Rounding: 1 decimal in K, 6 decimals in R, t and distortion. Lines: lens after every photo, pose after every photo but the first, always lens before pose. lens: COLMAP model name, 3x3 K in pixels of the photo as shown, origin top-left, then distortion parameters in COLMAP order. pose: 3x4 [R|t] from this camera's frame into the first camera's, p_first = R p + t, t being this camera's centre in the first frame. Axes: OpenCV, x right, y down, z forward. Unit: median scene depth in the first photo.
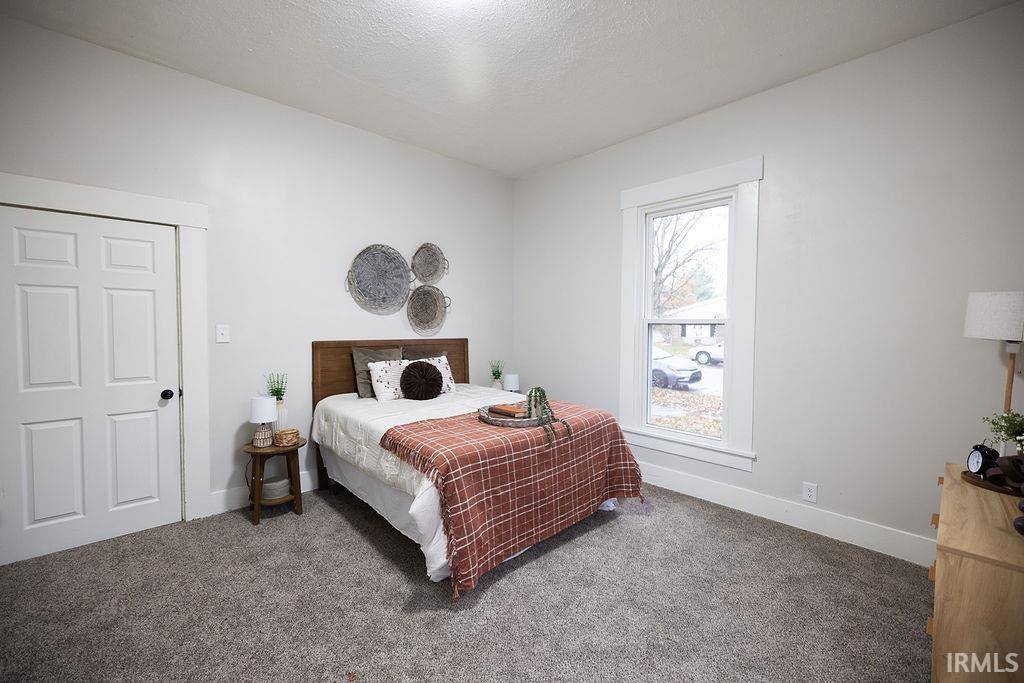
lens RADIAL K [[429.7, 0, 511.7], [0, 429.7, 338.1], [0, 0, 1]] dist [0.001602, 0.000235]
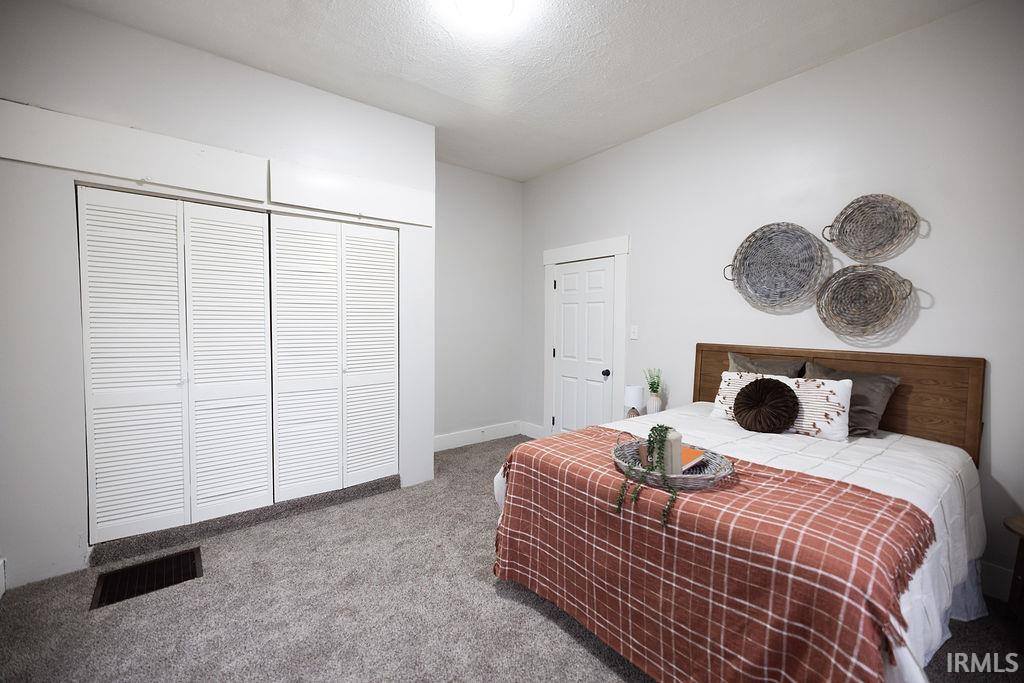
lens RADIAL K [[429.7, 0, 511.7], [0, 429.7, 338.1], [0, 0, 1]] dist [0.001602, 0.000235]
pose [[-0.094118, 0.032308, -0.995037, 0.709782], [-0.045212, 0.998303, 0.036691, -0.026497], [0.994534, 0.048441, -0.092497, 0.845924]]
